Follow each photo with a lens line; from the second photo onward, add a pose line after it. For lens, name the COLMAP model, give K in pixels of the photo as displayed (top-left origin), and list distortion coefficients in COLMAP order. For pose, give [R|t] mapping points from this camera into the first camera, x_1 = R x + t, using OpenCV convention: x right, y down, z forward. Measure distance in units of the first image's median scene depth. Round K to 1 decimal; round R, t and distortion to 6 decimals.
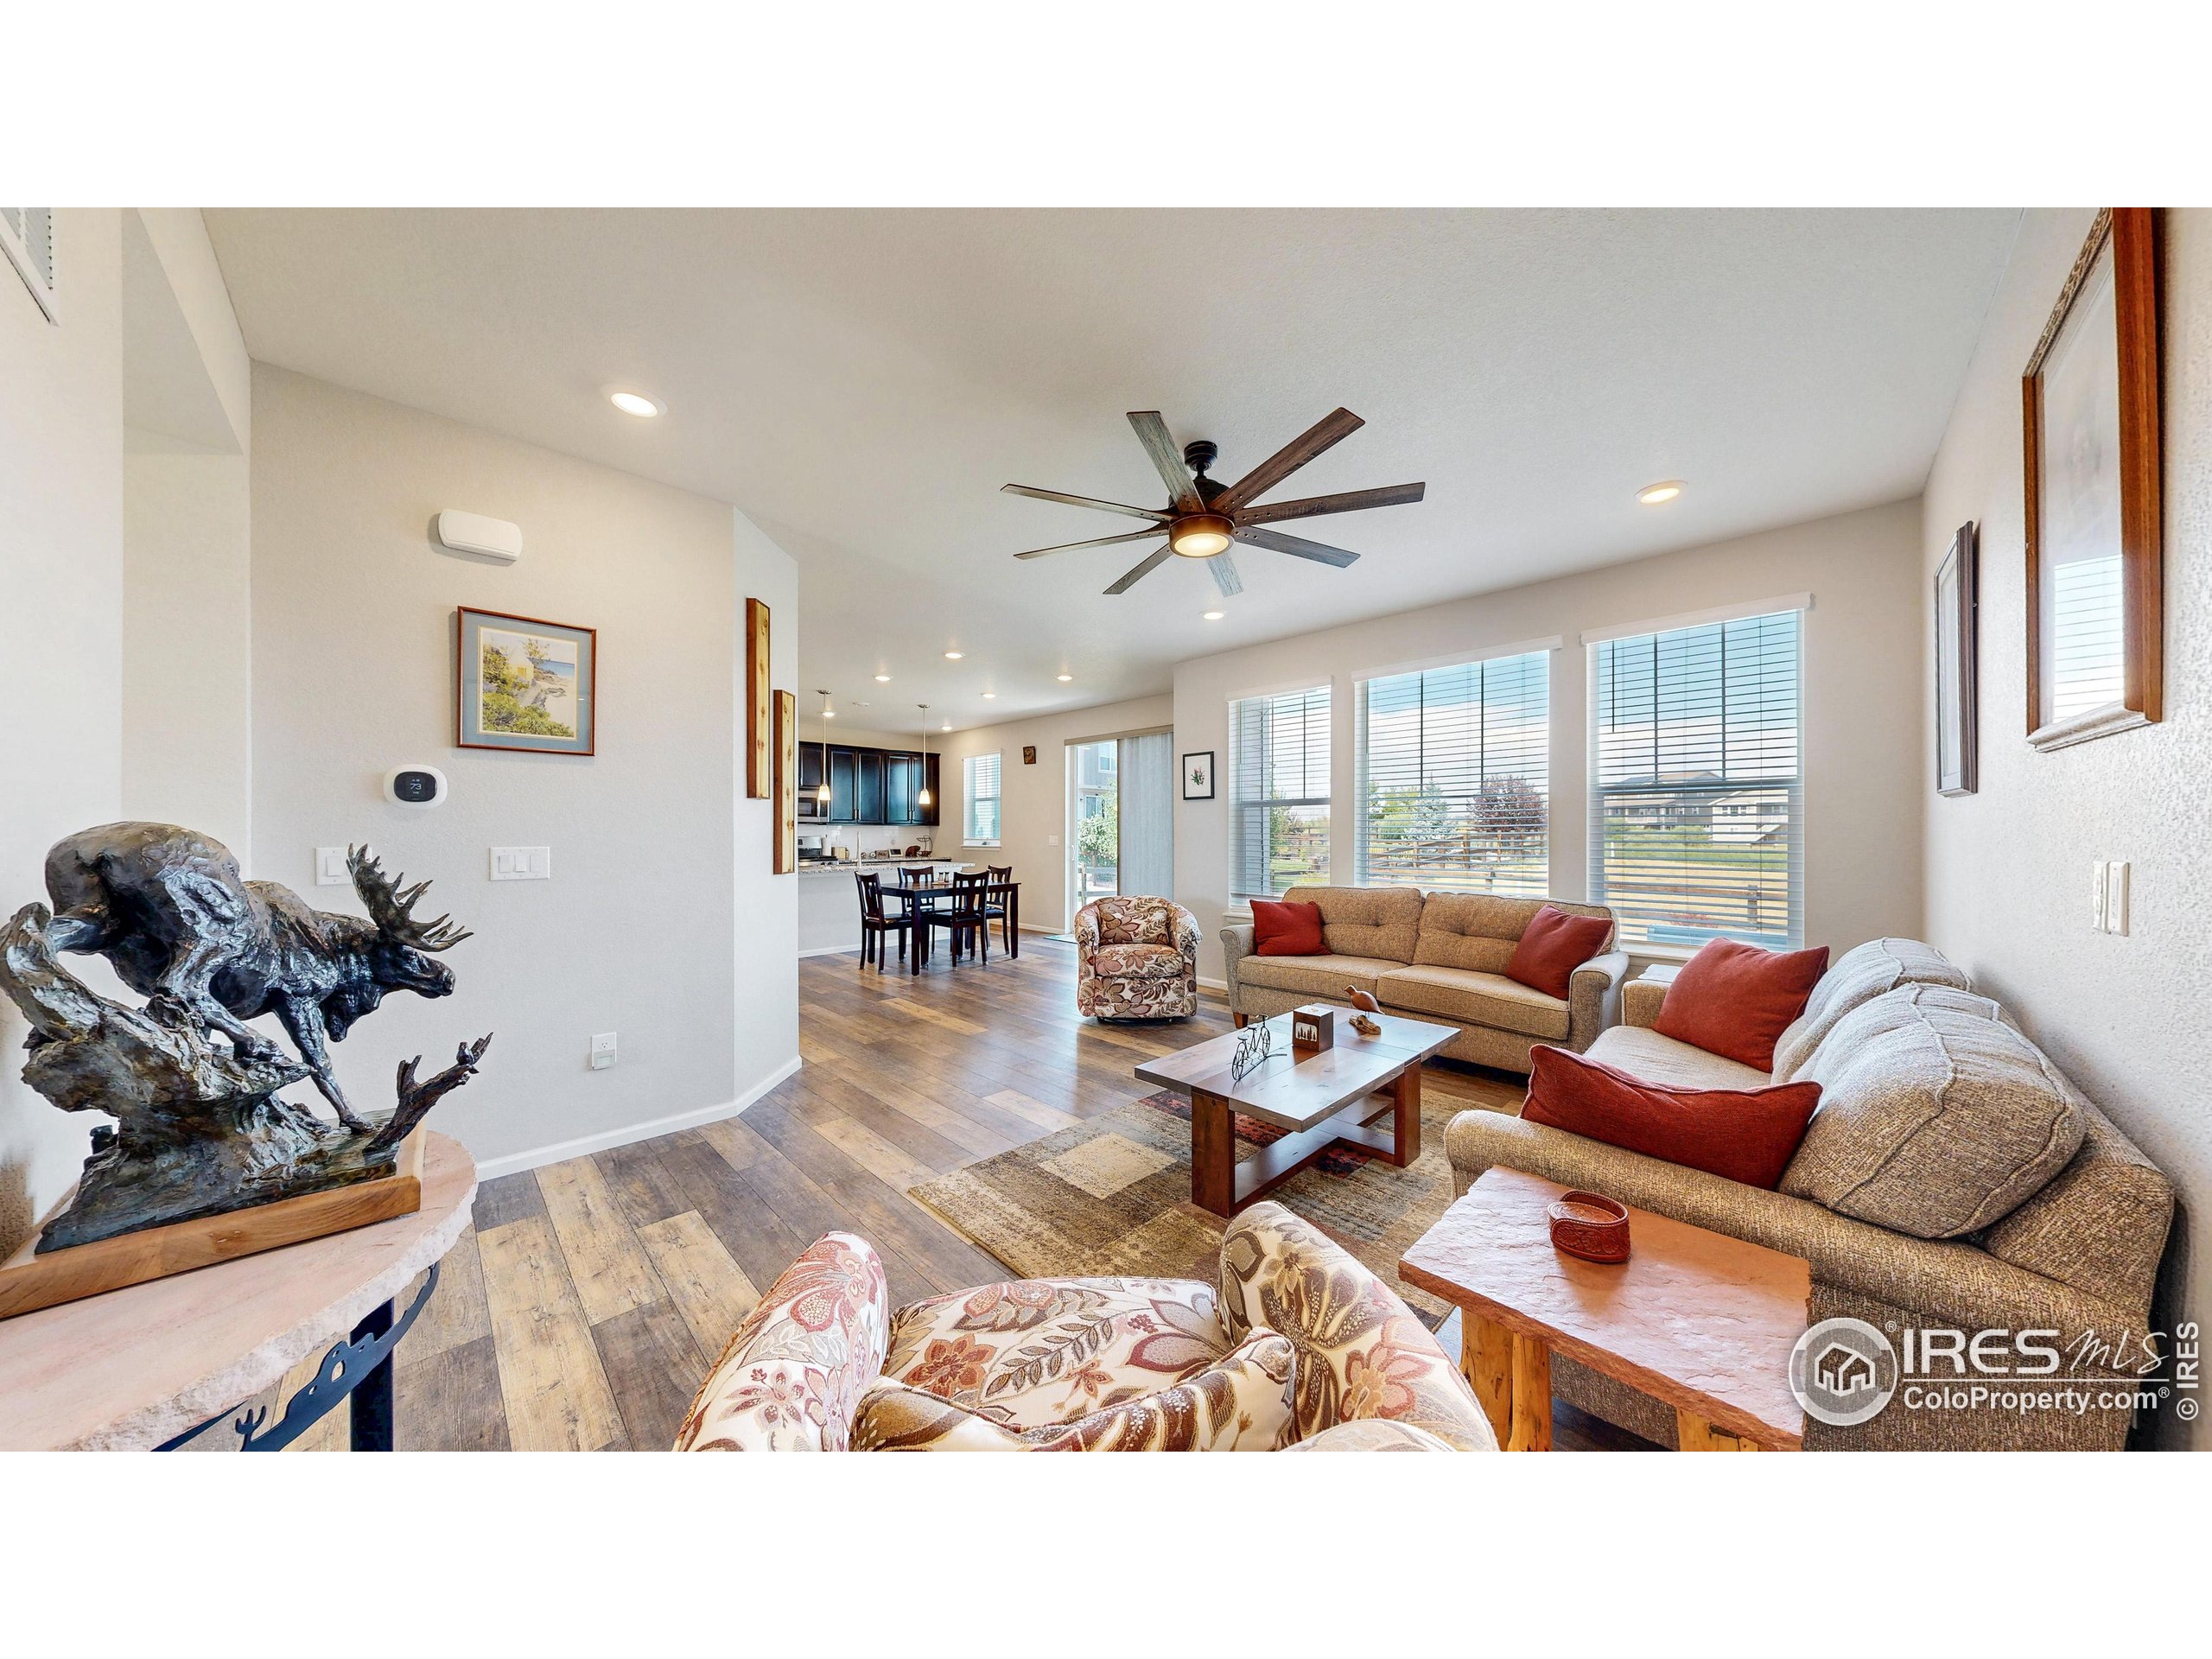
lens RADIAL K [[697.1, 0, 1099.4], [0, 697.1, 832.0], [0, 0, 1]] dist [-0.000336, 0.000010]
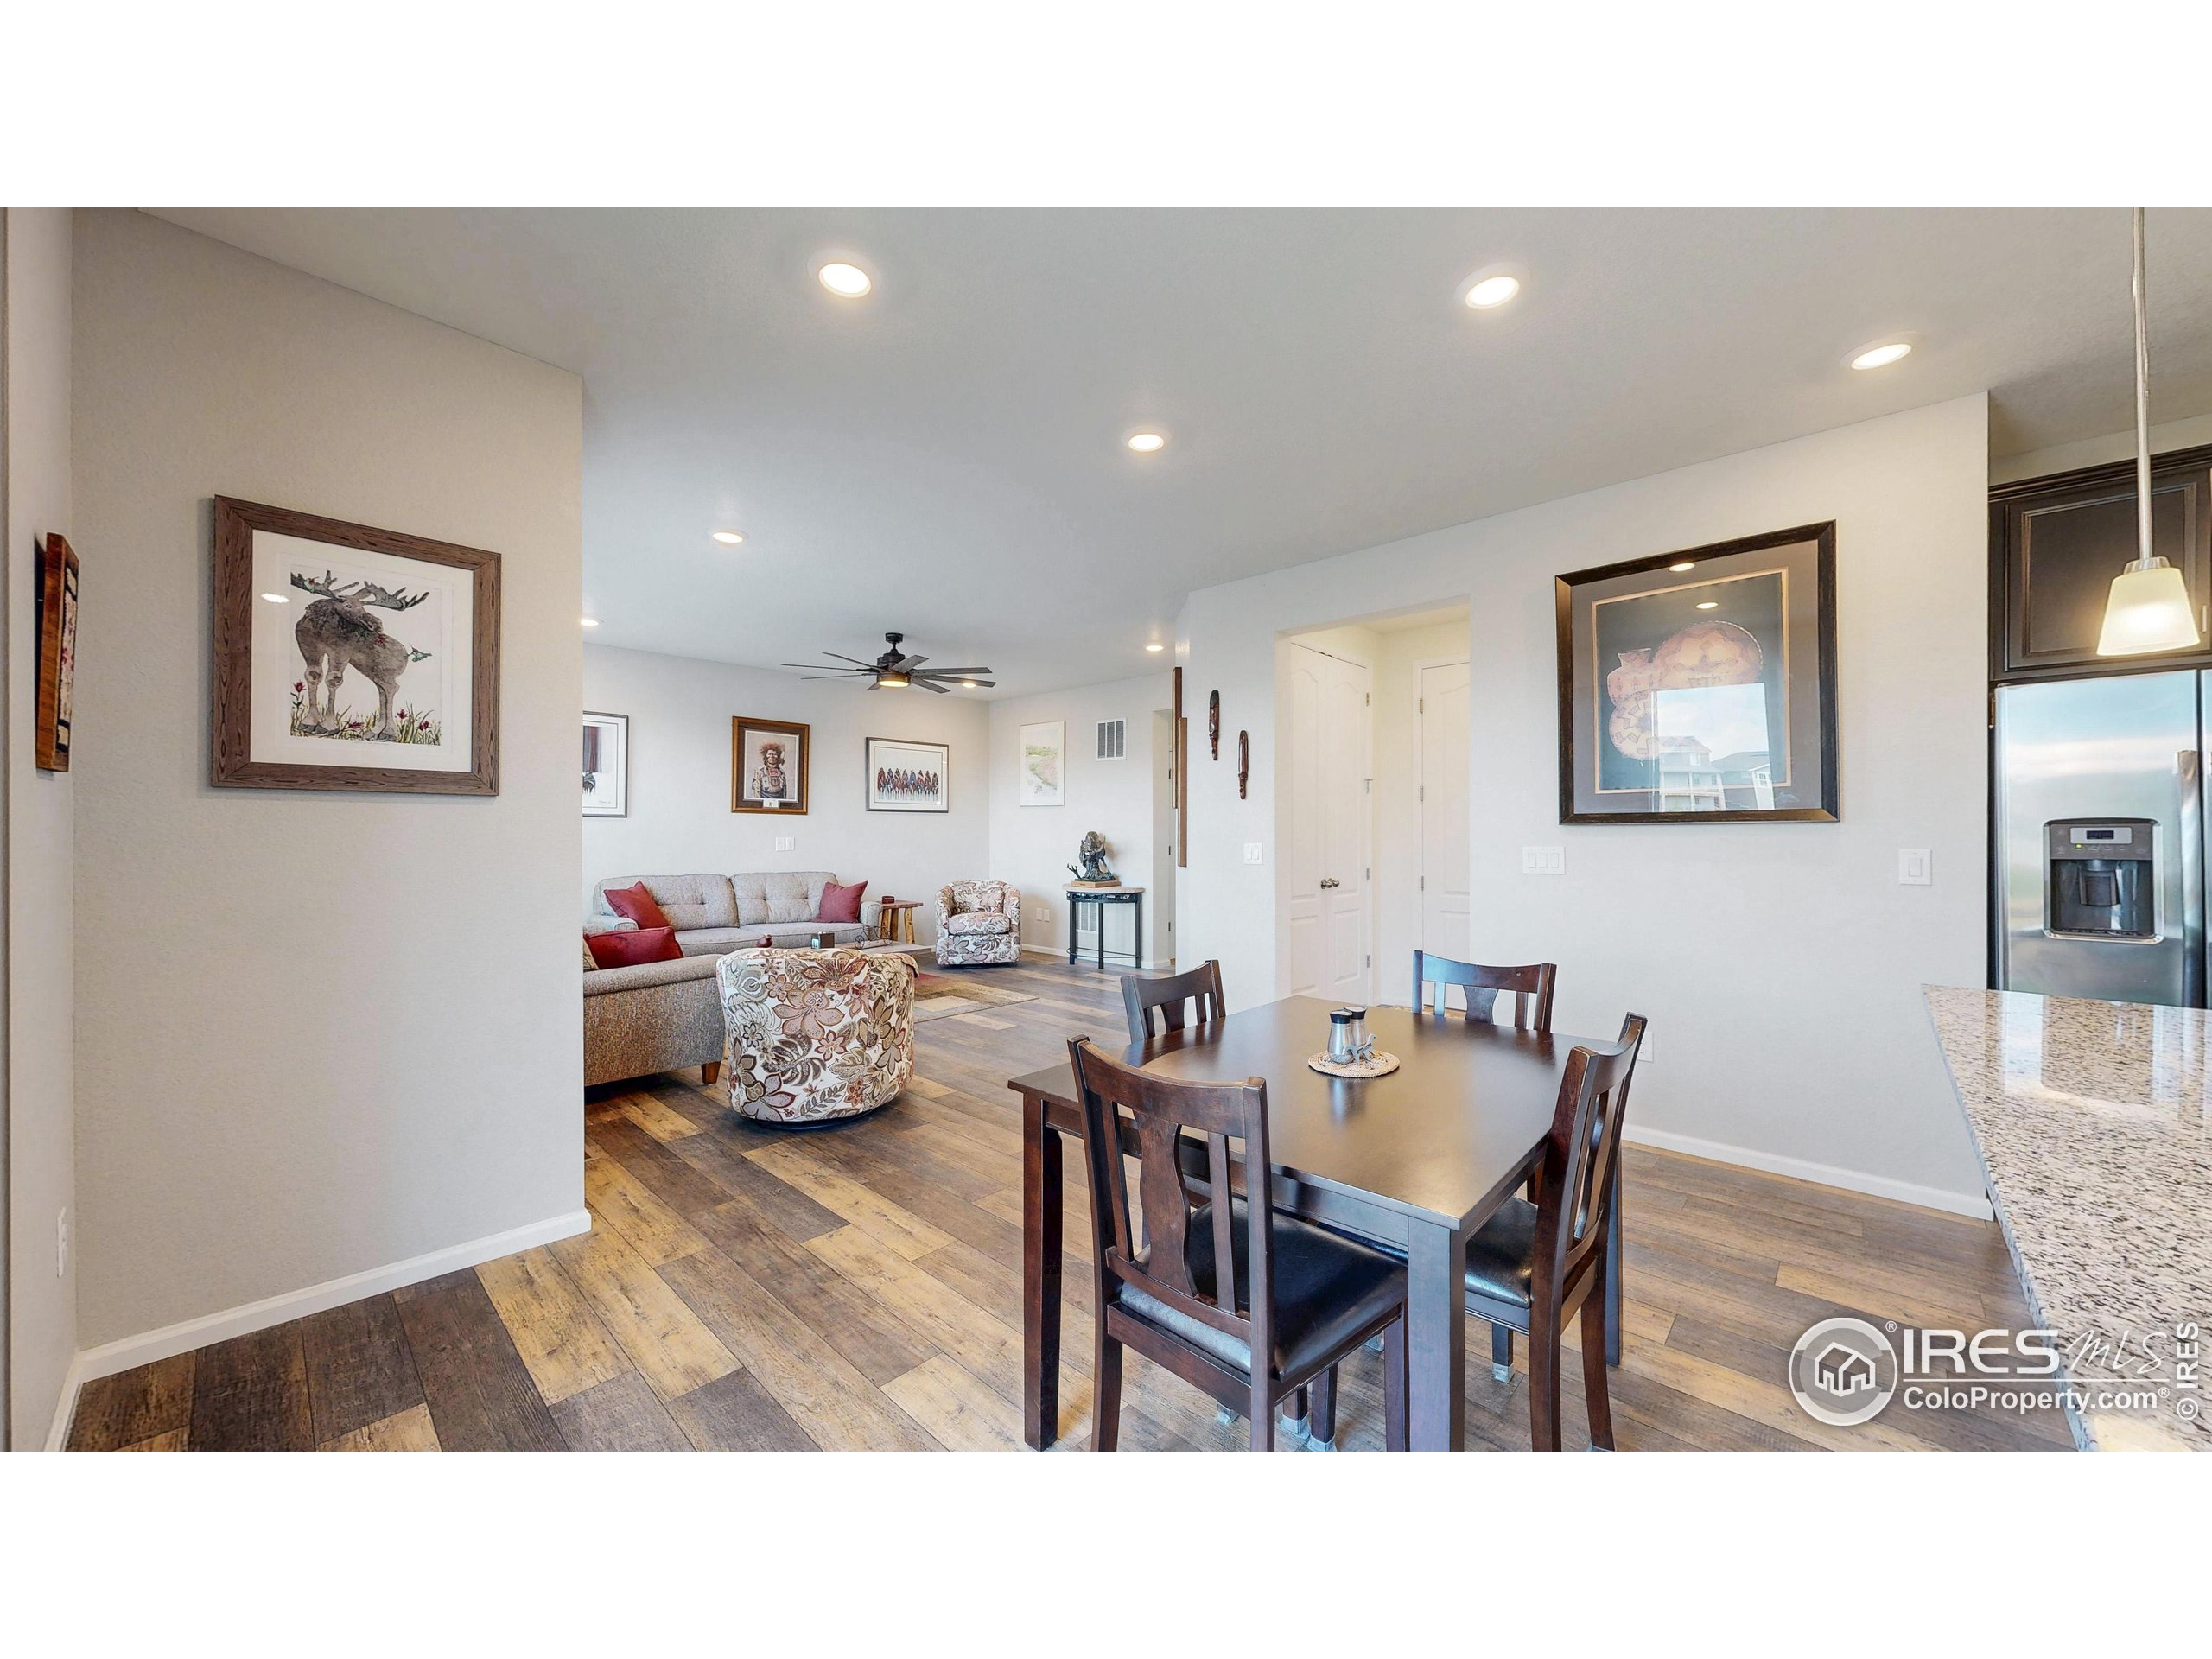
lens RADIAL K [[814.6, 0, 1105.6], [0, 814.6, 832.9], [0, 0, 1]] dist [0.001072, 0.000069]
pose [[-0.998999, 0.001937, -0.044685, -0.218283], [0.001850, 0.999996, 0.001991, -0.000502], [0.044688, 0.001907, -0.998999, 2.122027]]
